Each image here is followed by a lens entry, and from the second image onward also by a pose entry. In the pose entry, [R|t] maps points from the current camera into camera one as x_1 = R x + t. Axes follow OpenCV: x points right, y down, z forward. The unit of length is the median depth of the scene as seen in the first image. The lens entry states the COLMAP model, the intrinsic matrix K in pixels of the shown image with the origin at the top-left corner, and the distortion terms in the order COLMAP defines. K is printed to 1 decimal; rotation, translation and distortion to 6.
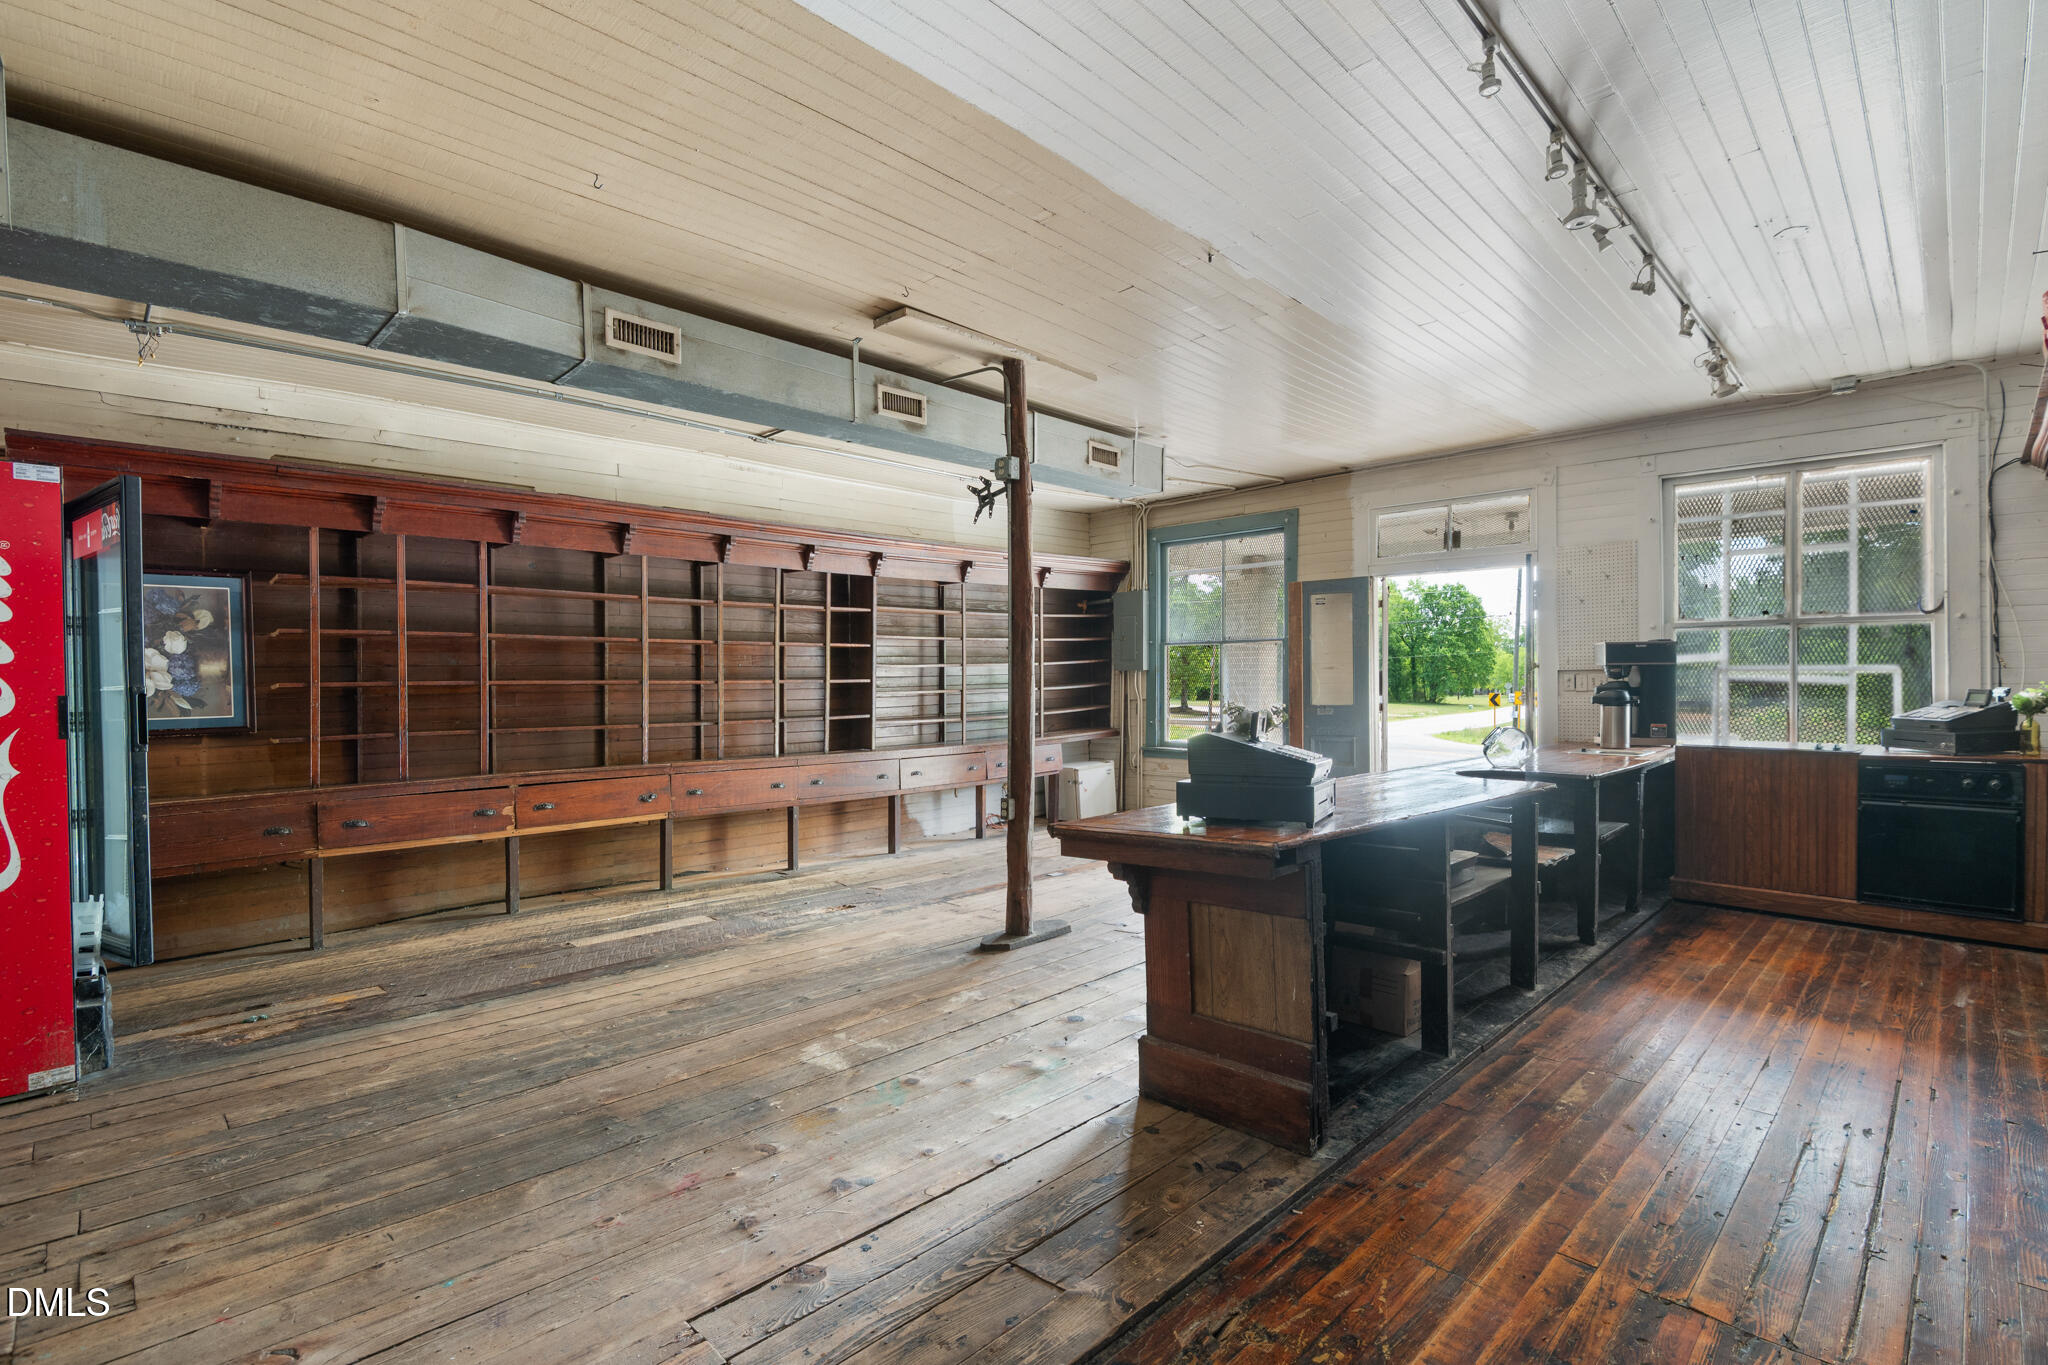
lens RADIAL K [[935.0, 0, 1033.5], [0, 935.0, 696.0], [0, 0, 1]] dist [0.005769, -0.008519]
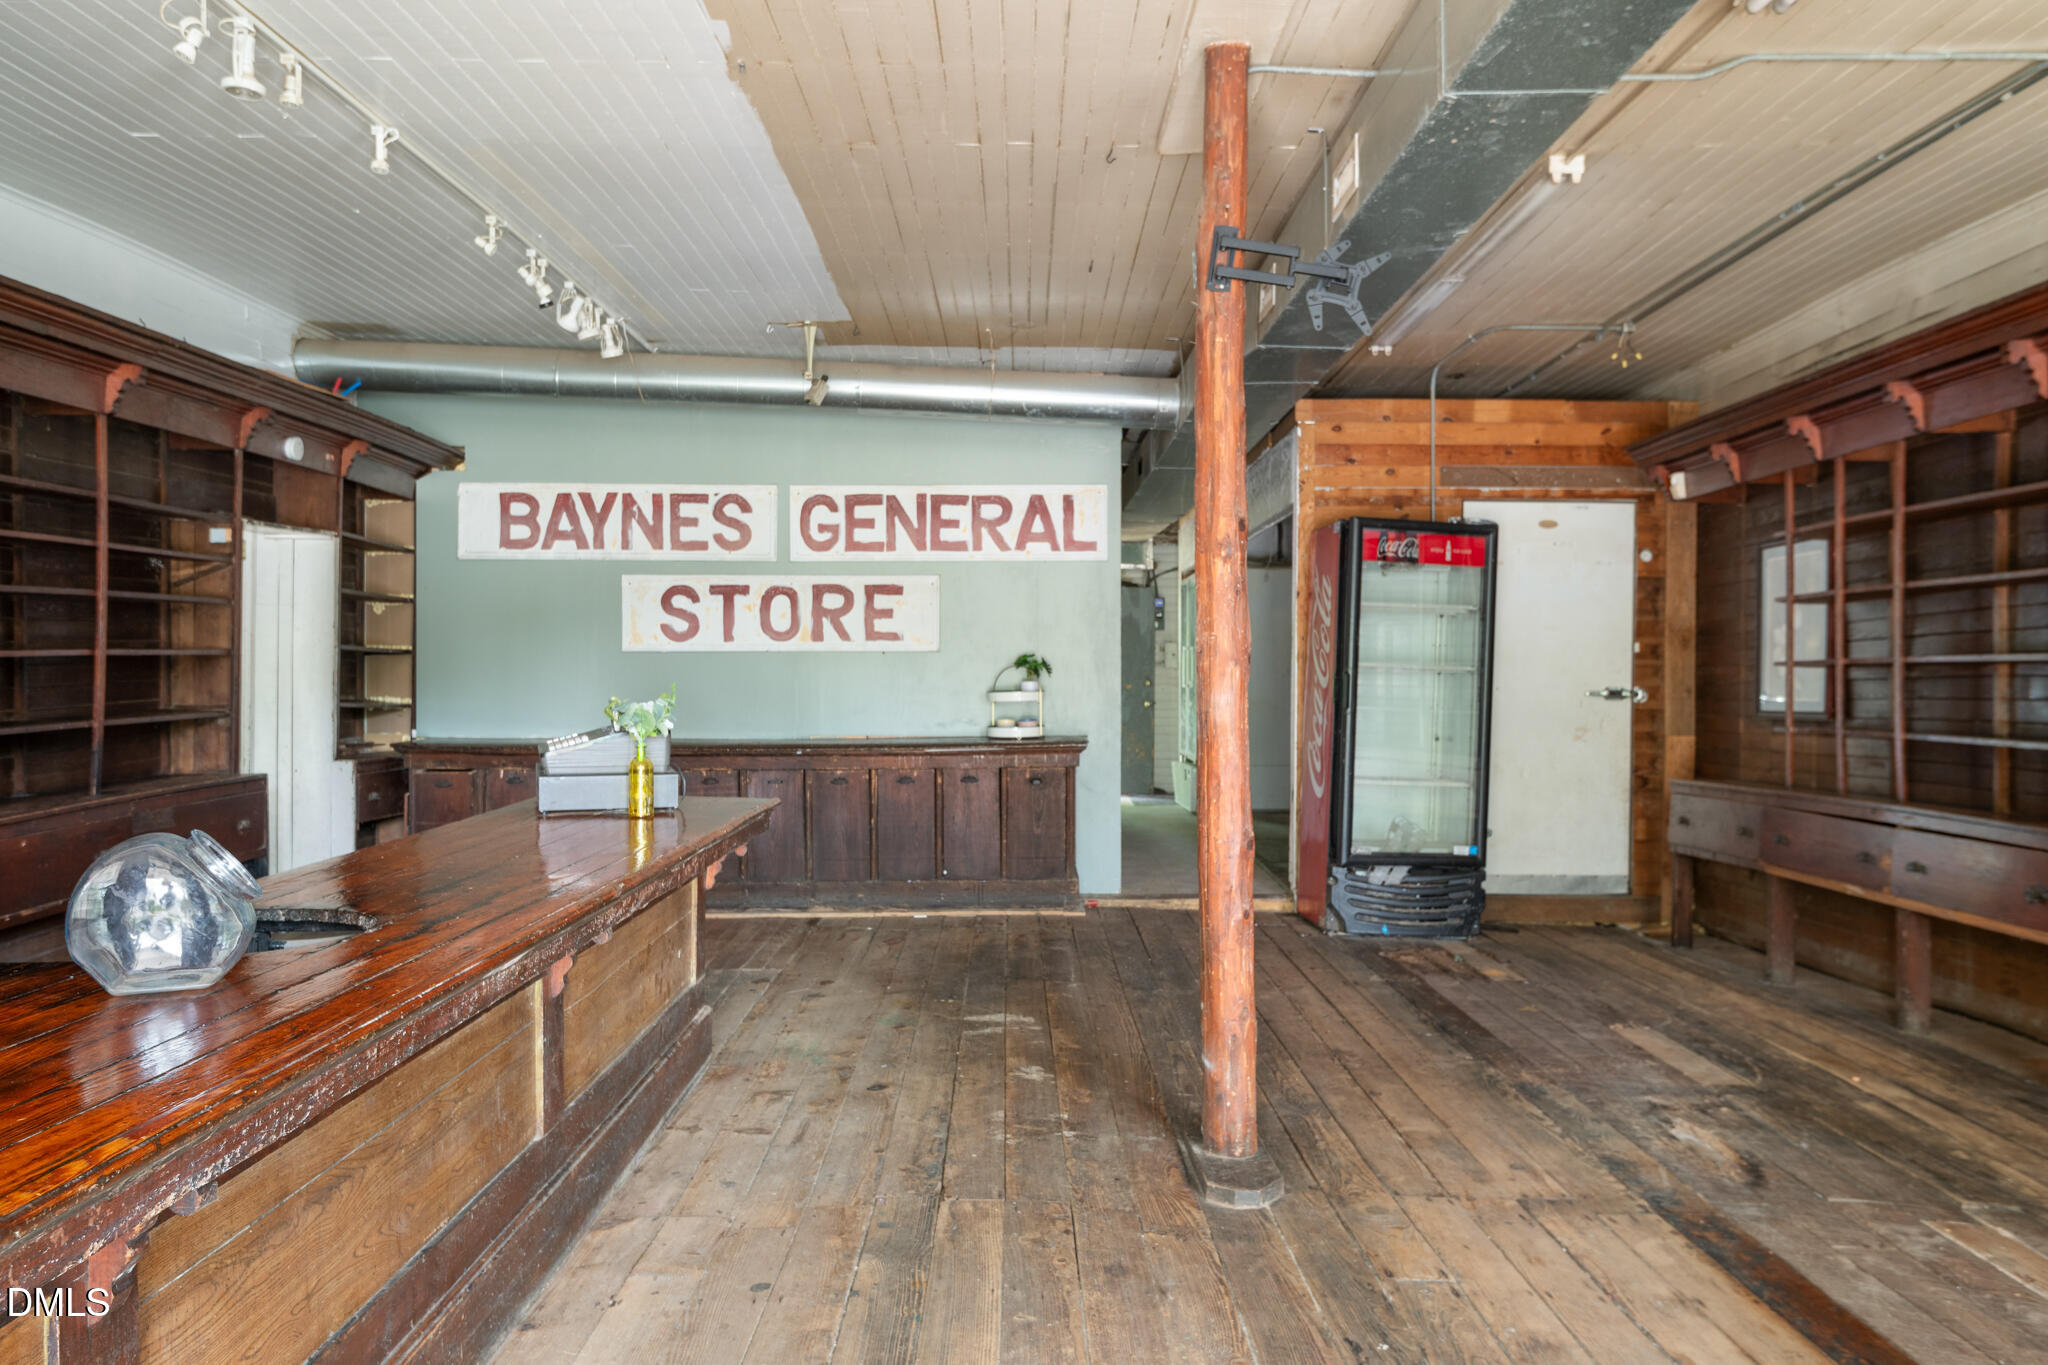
lens RADIAL K [[1480.0, 0, 1024.7], [0, 1480.0, 682.3], [0, 0, 1]] dist [0.001555, -0.006686]
pose [[-0.709166, 0.012462, -0.704932, 0.634795], [-0.001819, 0.999808, 0.019505, -0.020141], [0.705039, 0.015114, -0.709007, 1.490572]]
